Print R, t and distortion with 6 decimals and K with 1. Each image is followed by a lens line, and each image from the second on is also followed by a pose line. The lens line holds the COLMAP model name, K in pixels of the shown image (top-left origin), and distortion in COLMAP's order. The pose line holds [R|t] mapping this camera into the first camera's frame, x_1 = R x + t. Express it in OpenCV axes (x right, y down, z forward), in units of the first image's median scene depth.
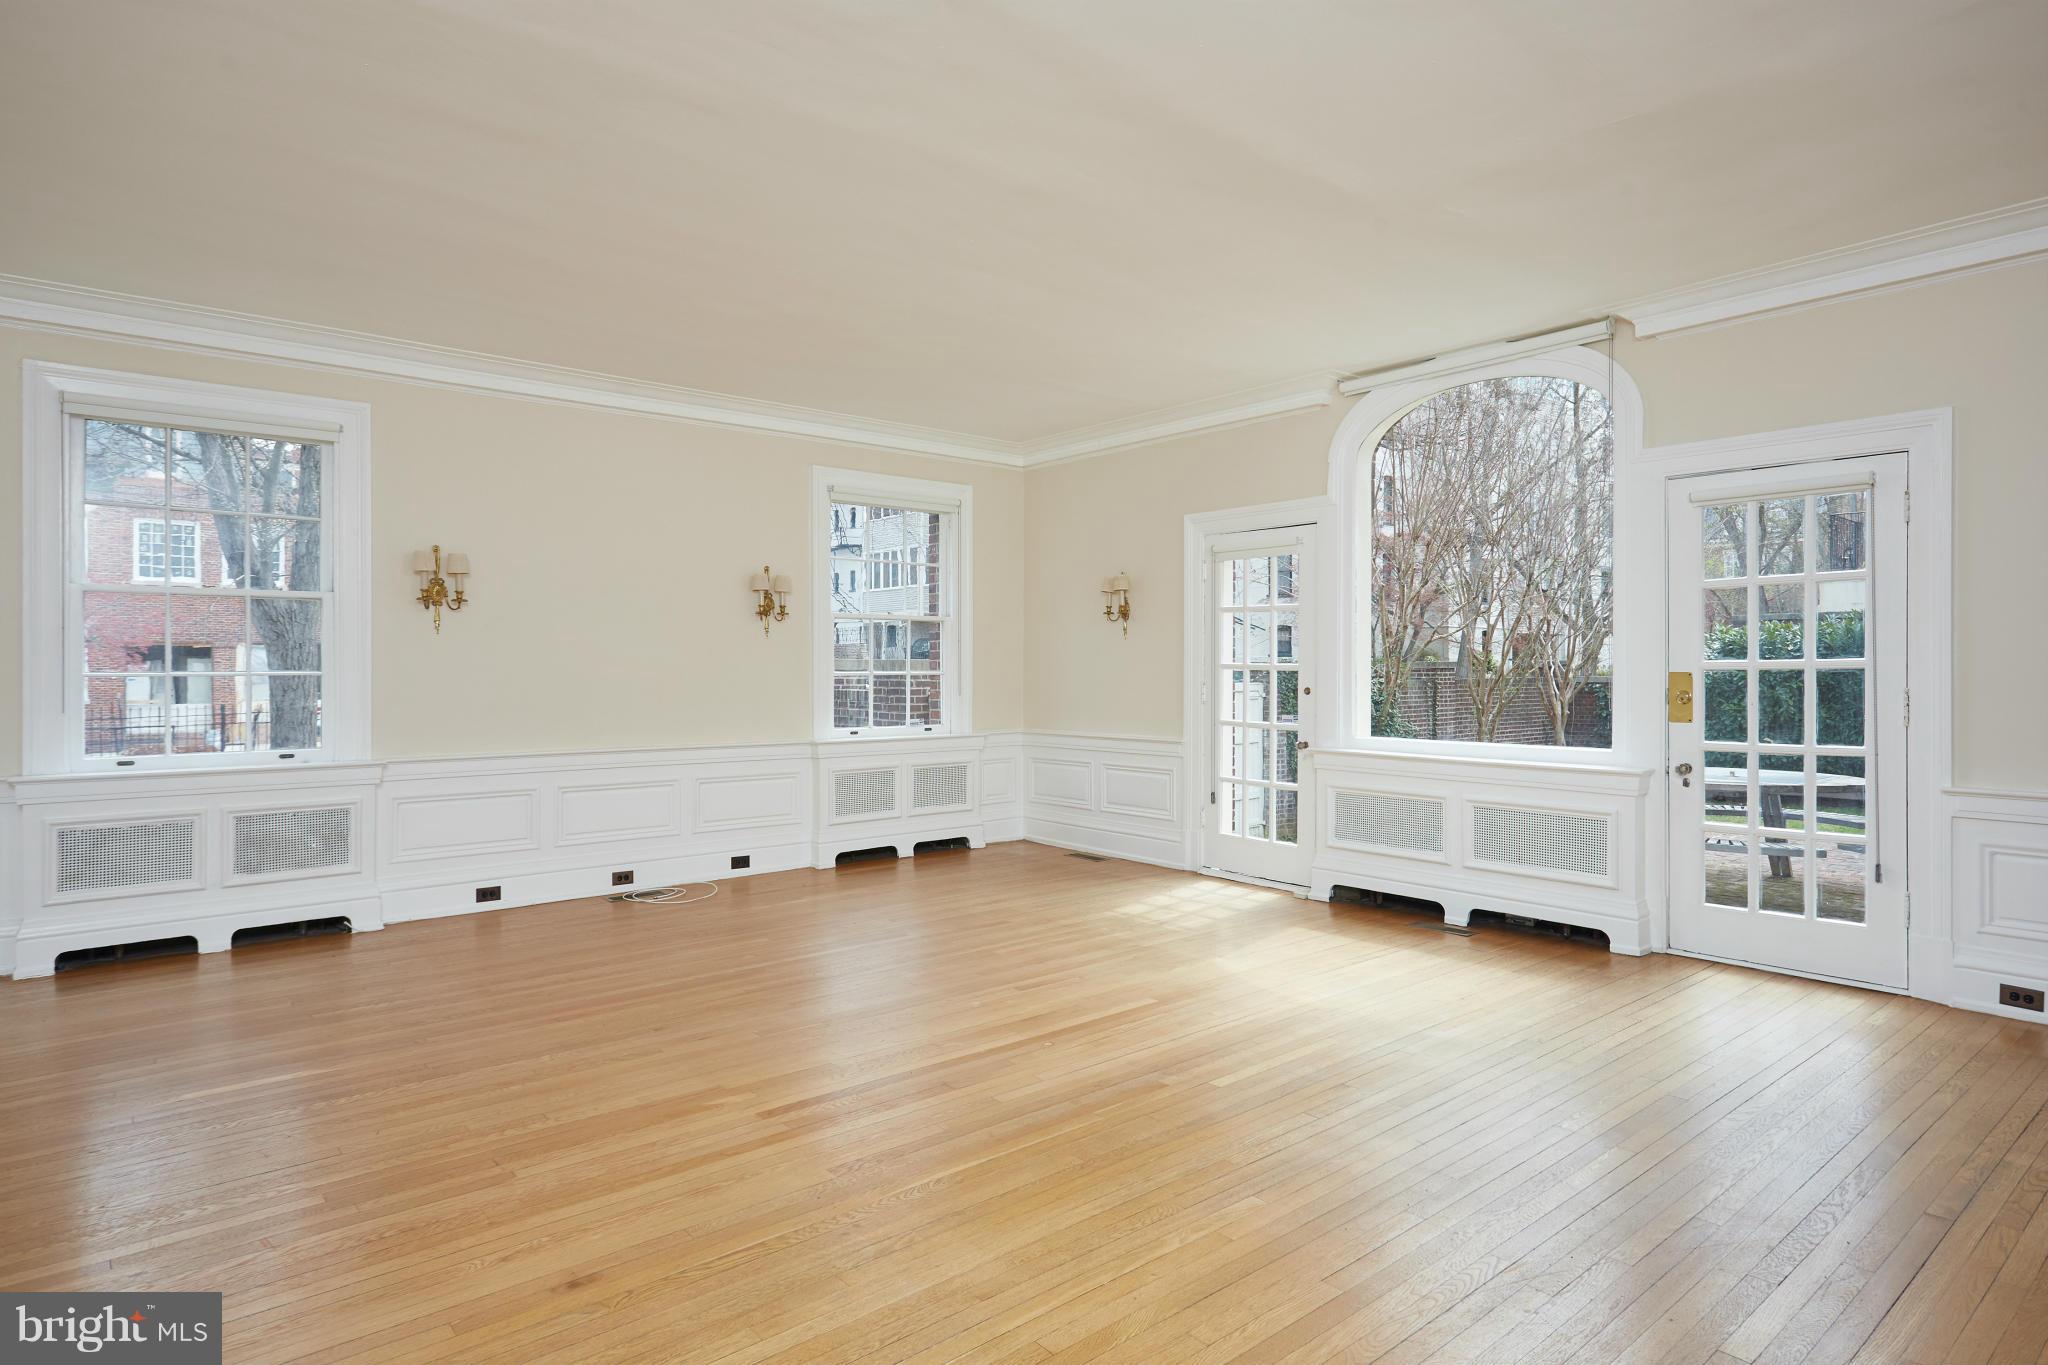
lens RADIAL K [[1136.7, 0, 1031.5], [0, 1136.7, 690.3], [0, 0, 1]] dist [0.015982, 0.000265]
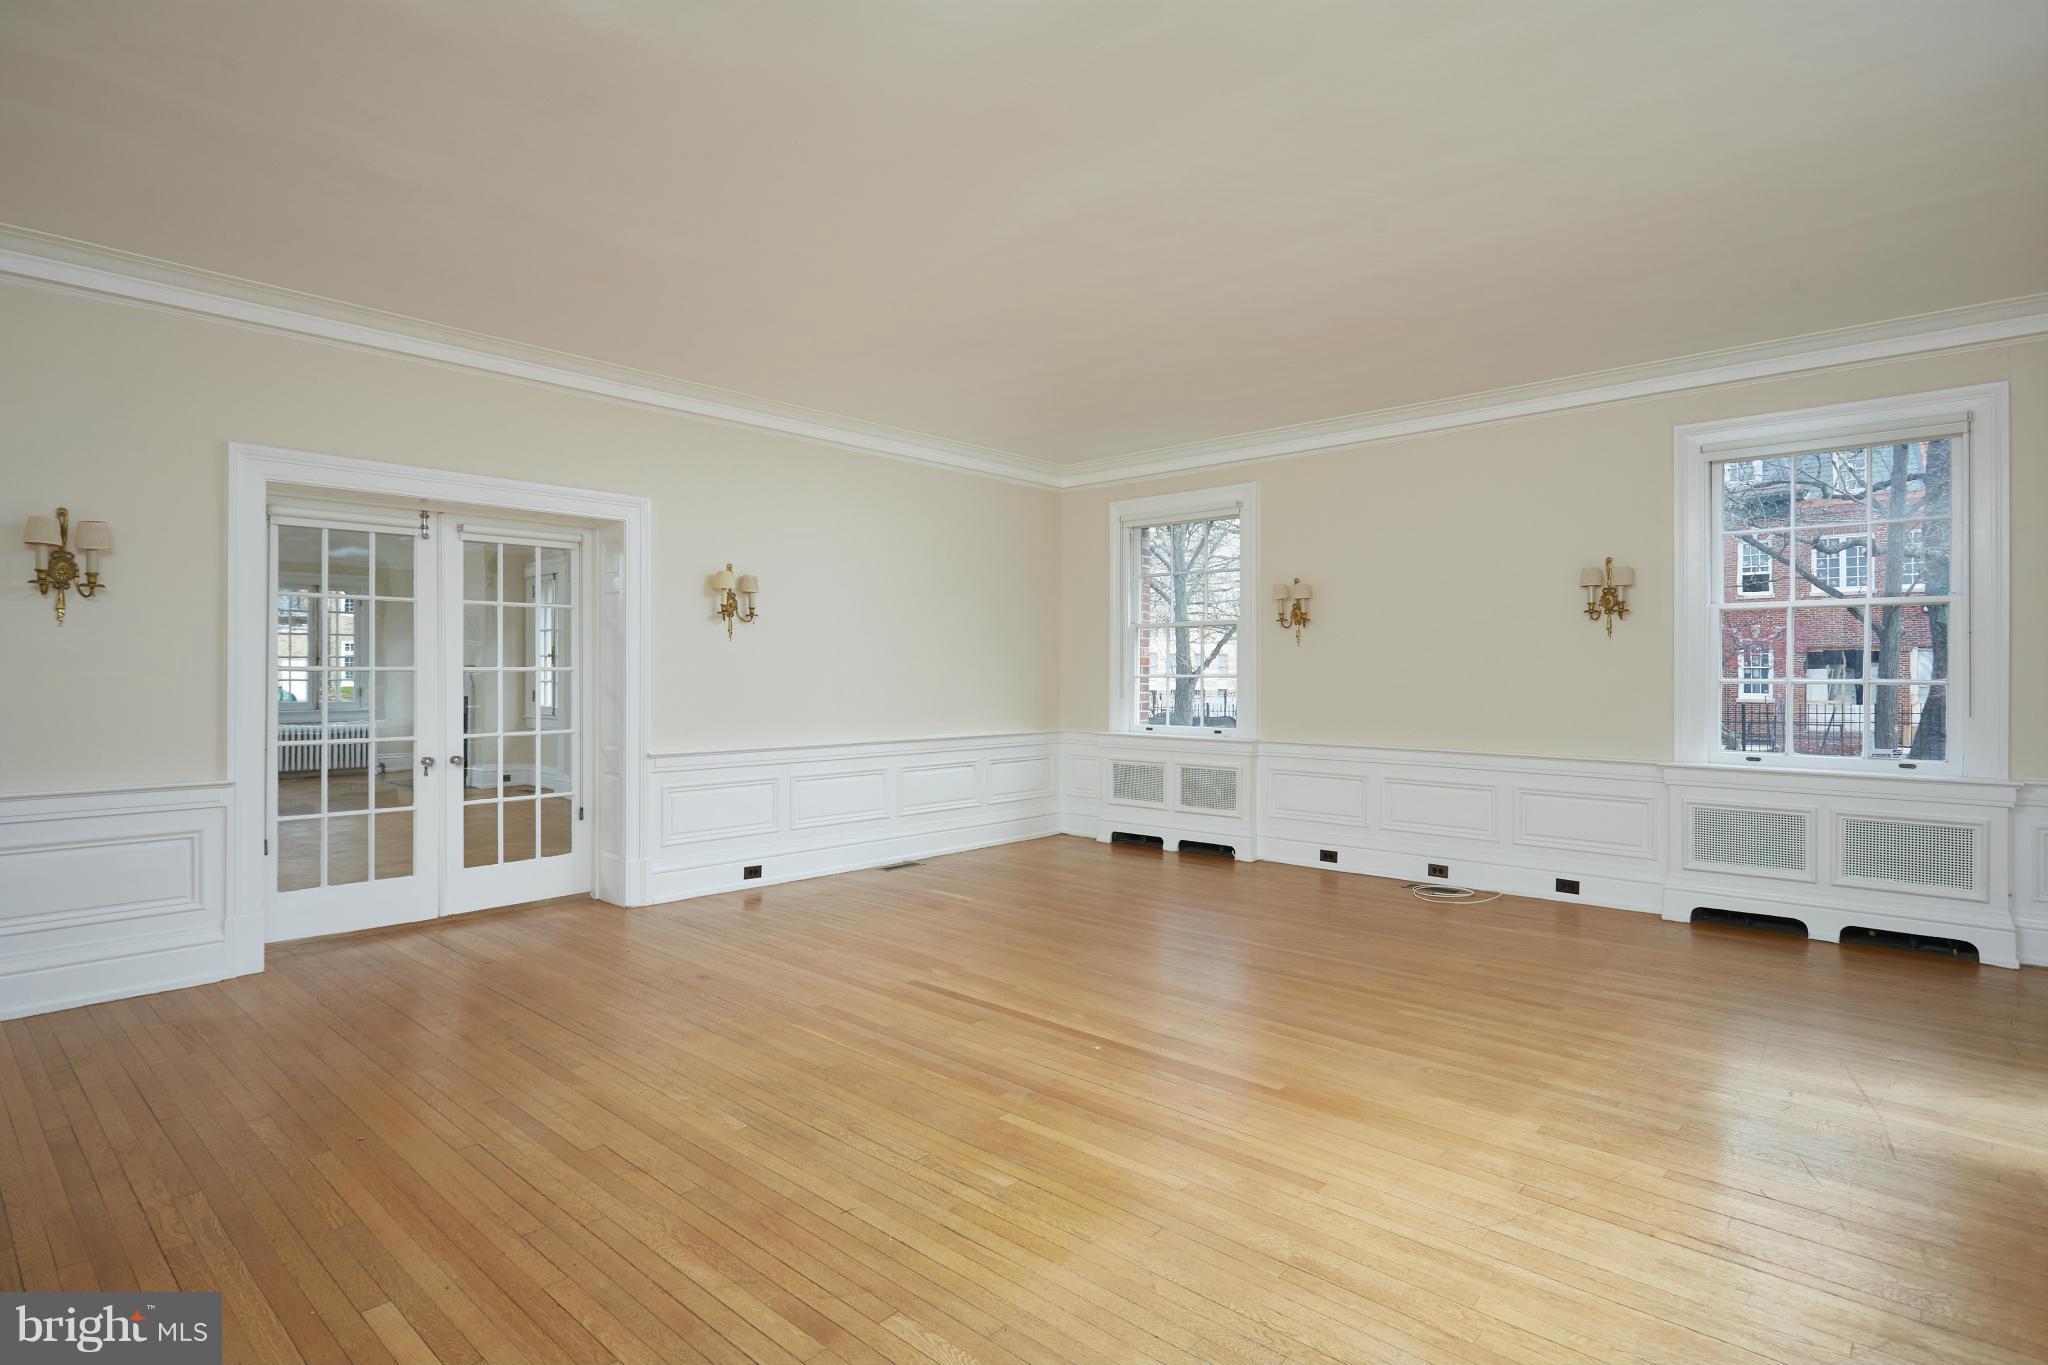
lens RADIAL K [[1054.3, 0, 1030.6], [0, 1054.3, 665.6], [0, 0, 1]] dist [0.007239, 0.002849]
pose [[0.118450, -0.004478, -0.992950, 0.685315], [-0.021608, 0.999741, -0.007086, -0.013018], [0.992725, 0.022295, 0.118323, 0.605989]]
